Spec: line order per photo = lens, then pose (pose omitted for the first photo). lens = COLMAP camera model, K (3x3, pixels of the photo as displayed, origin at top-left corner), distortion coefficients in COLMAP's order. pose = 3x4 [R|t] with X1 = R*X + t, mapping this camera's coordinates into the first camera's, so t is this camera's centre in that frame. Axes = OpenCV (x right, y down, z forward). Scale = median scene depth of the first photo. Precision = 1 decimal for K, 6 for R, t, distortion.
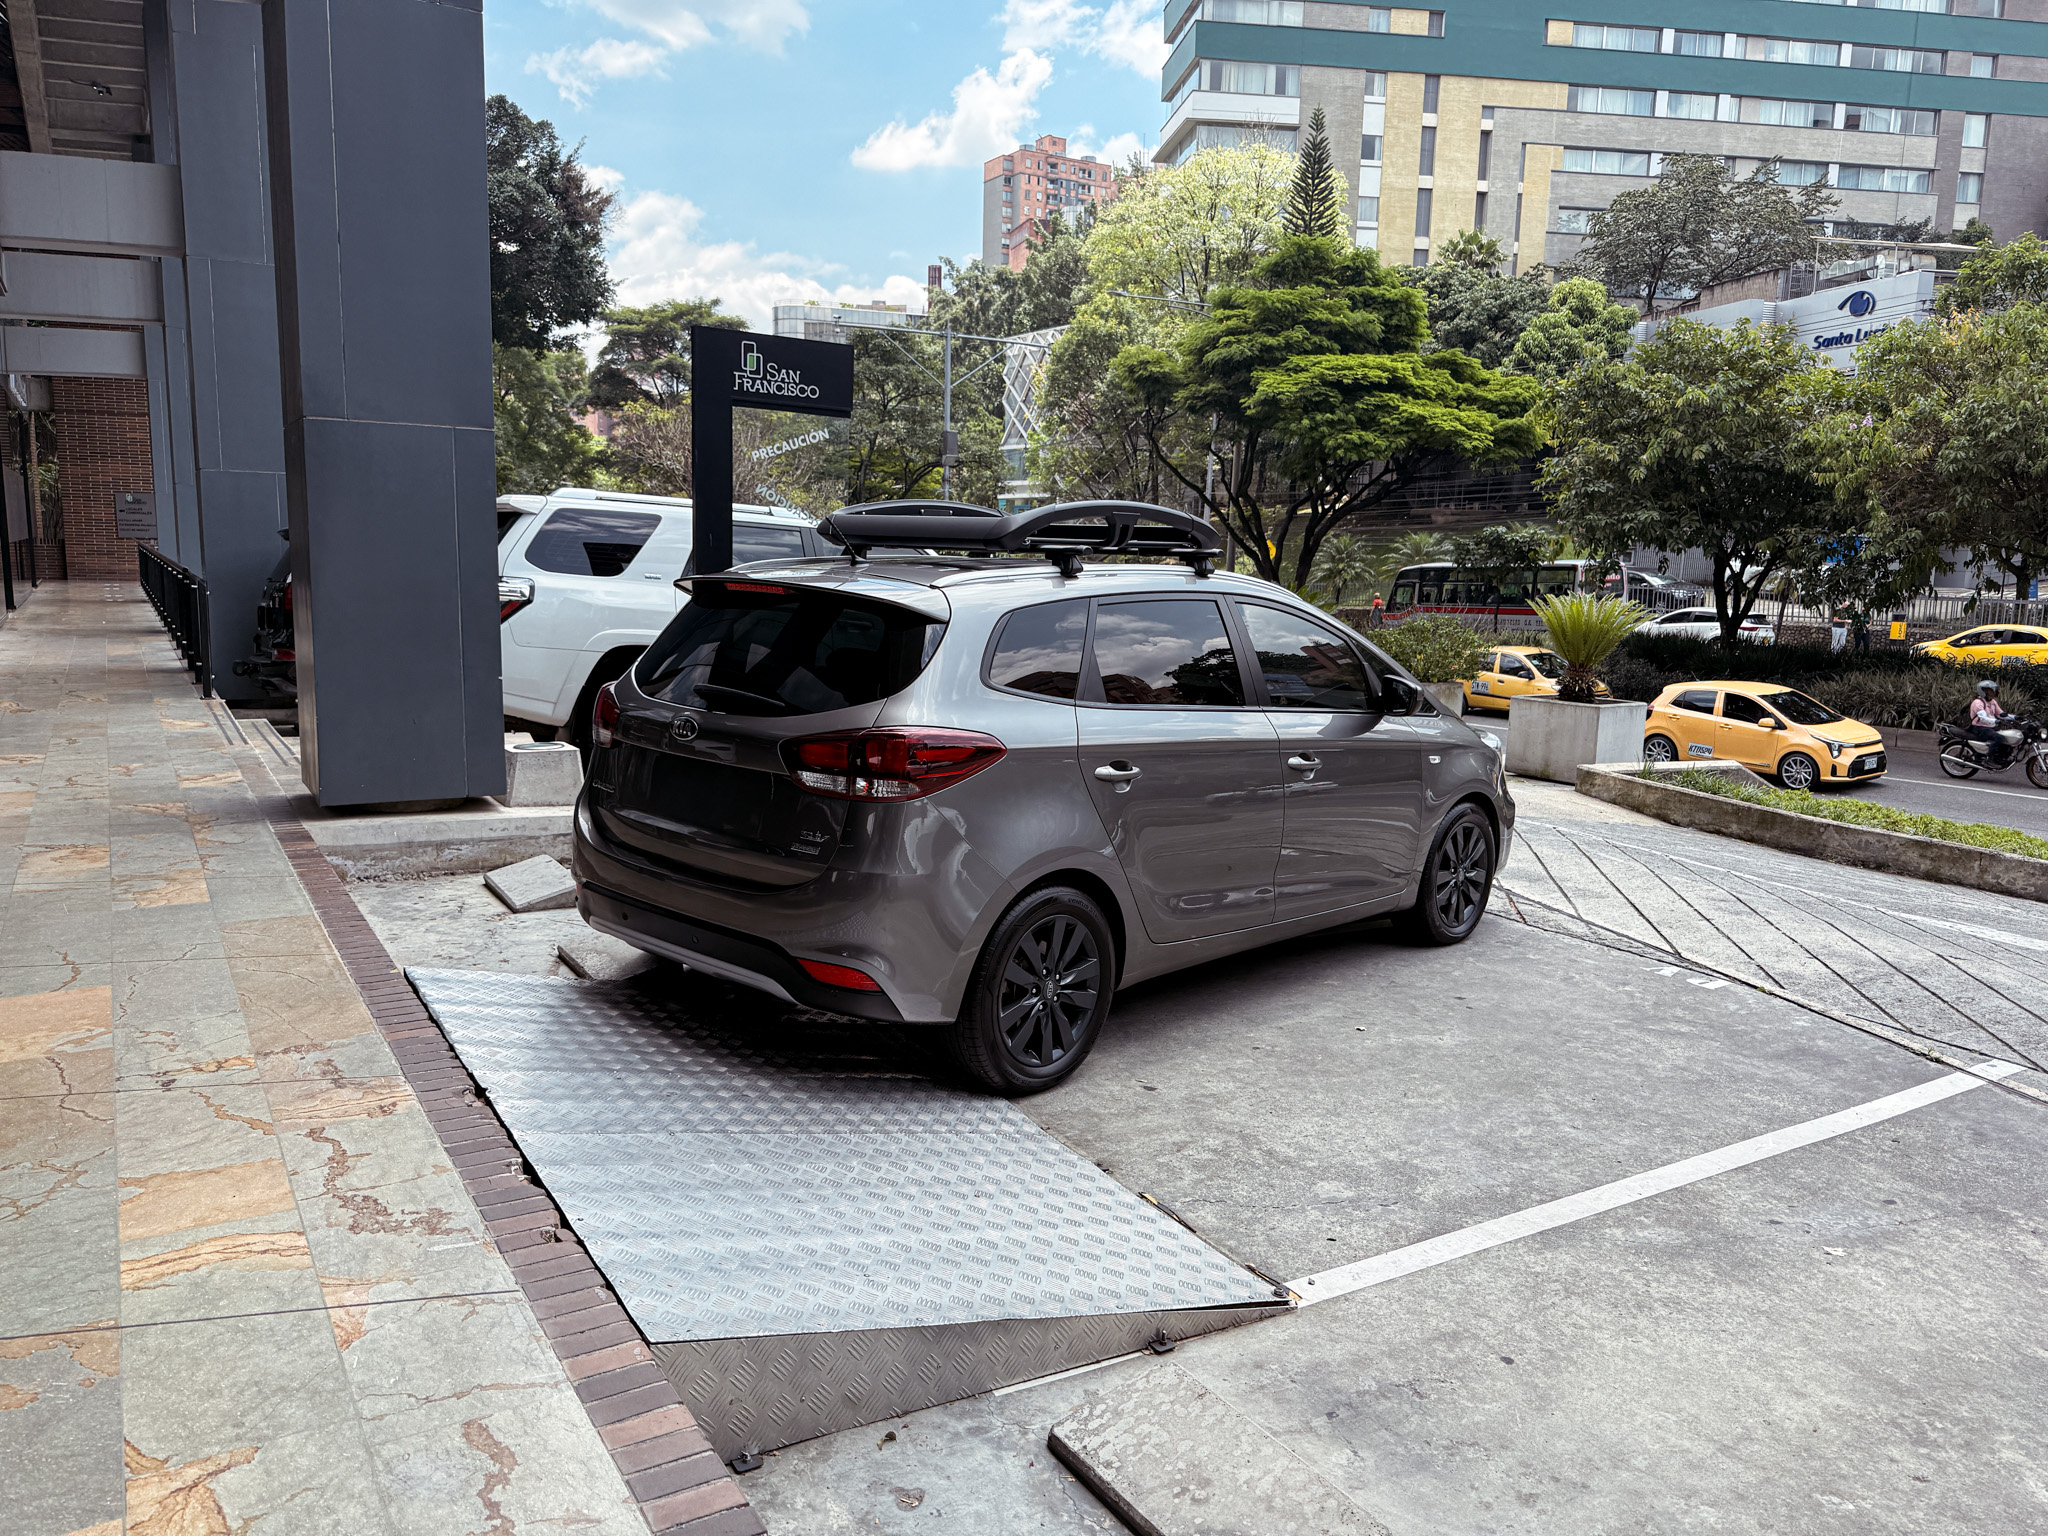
lens RADIAL K [[1422.5, 0, 1024.0], [0, 1422.5, 768.0], [0, 0, 1]] dist [0.006393, 0.004192]
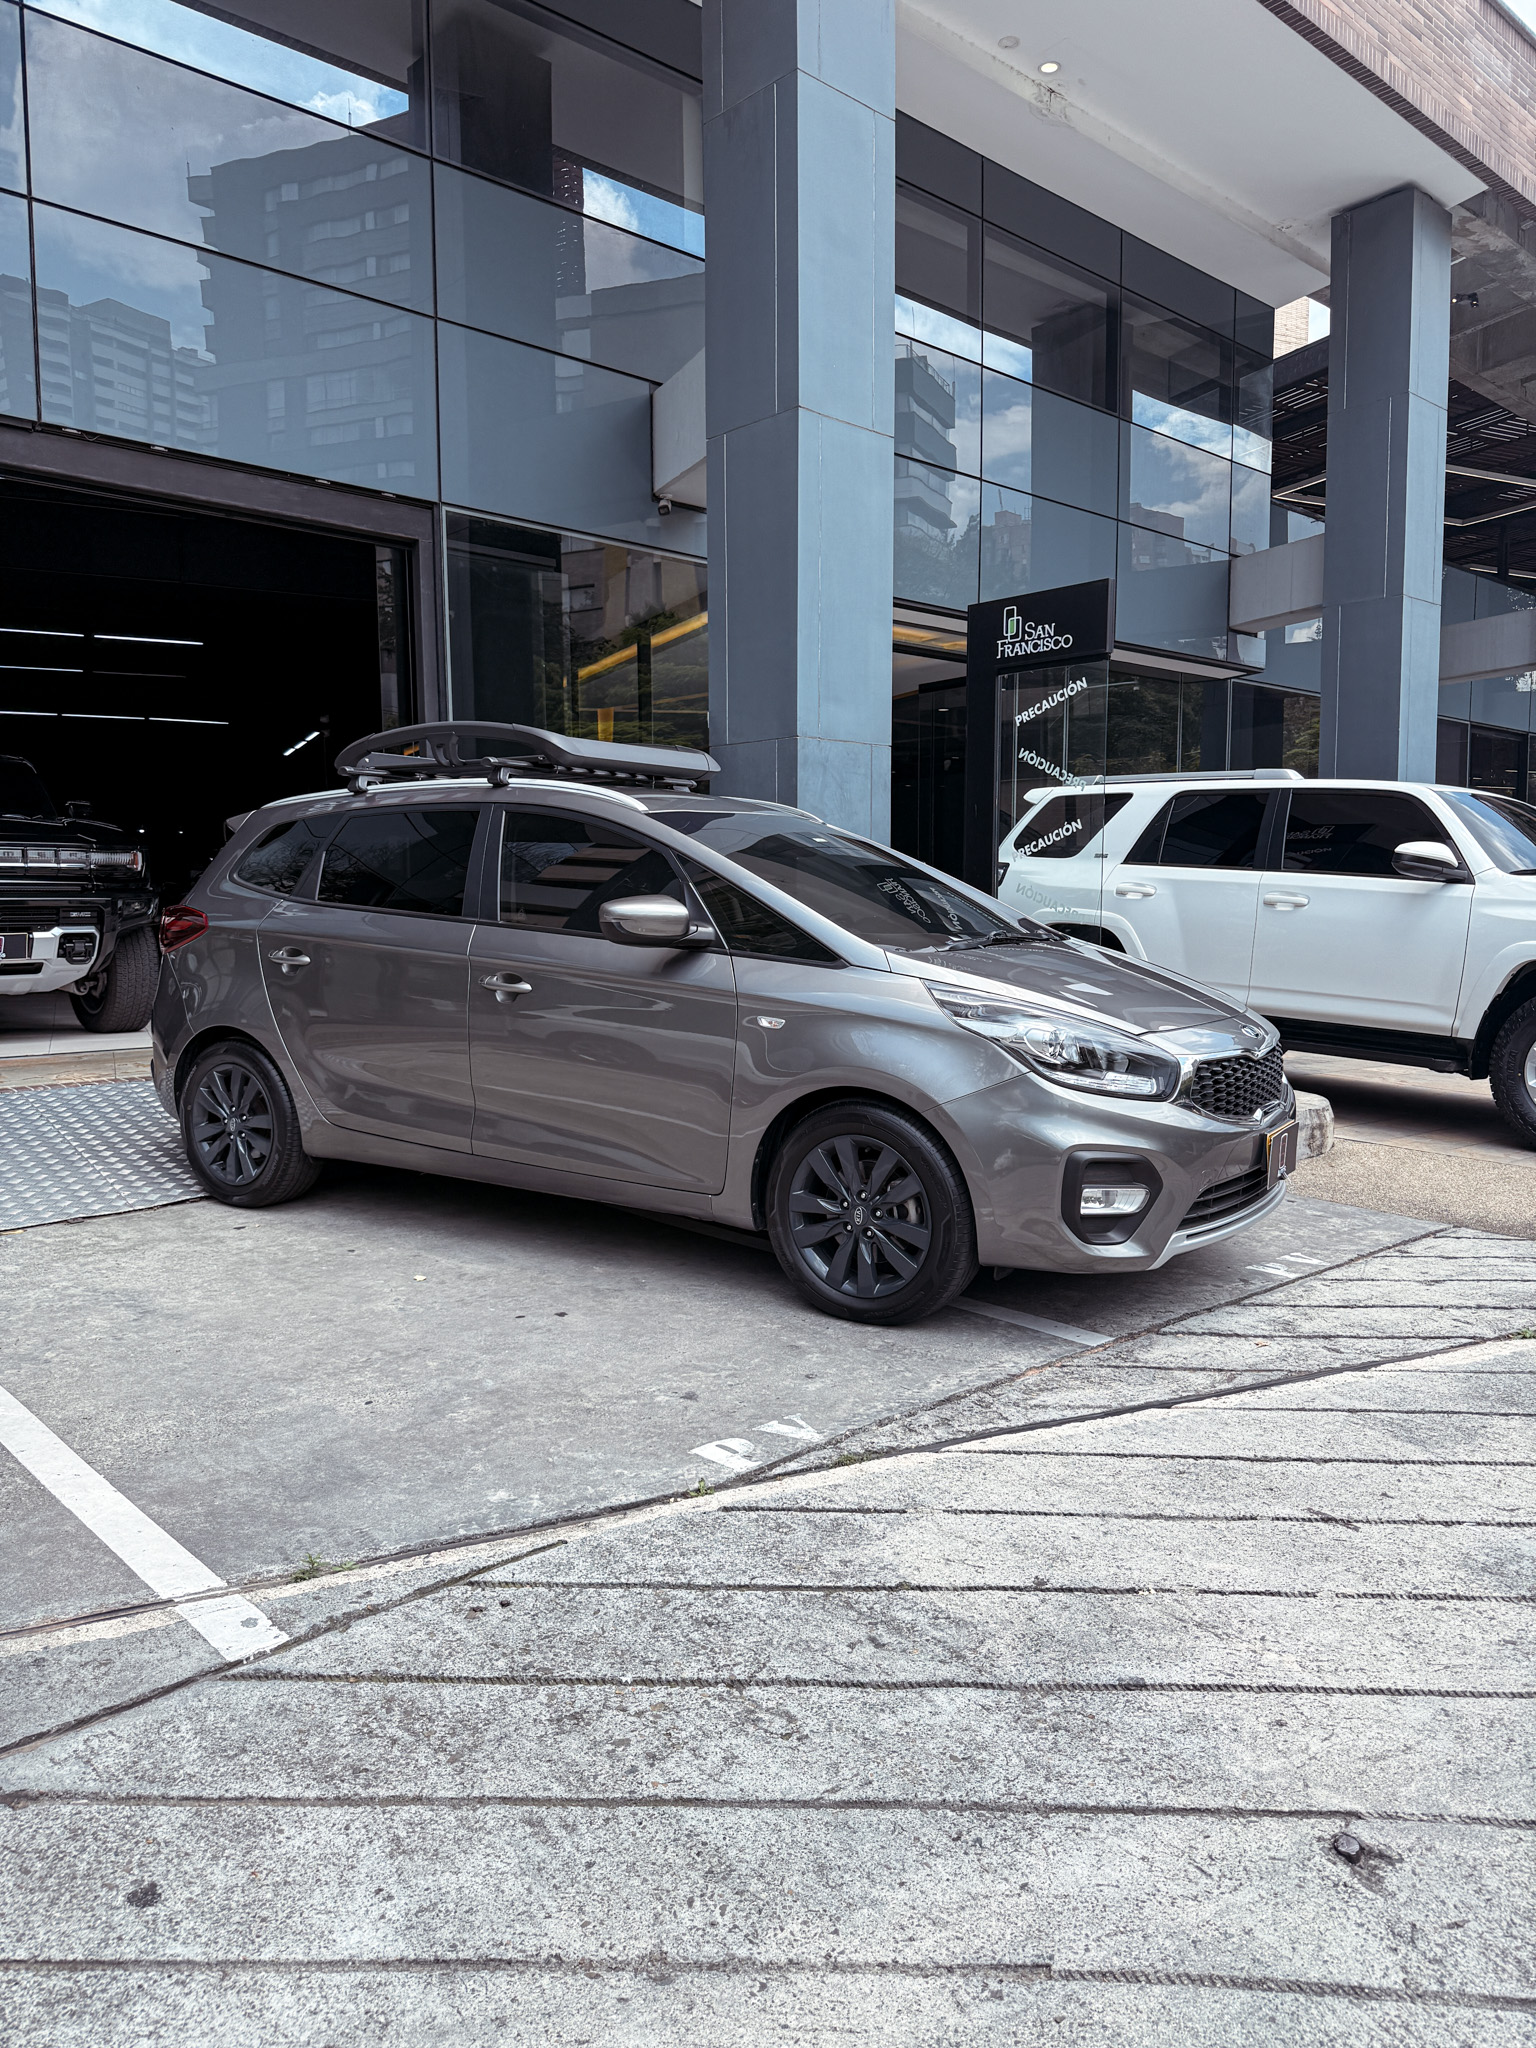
lens RADIAL K [[1422.5, 0, 768.0], [0, 1422.5, 1024.0], [0, 0, 1]] dist [0.006393, 0.004192]
pose [[0.163993, 0.046733, -0.985354, 1.083430], [-0.125992, 0.991689, 0.026064, -0.023031], [0.978382, 0.119872, 0.168518, 0.990586]]
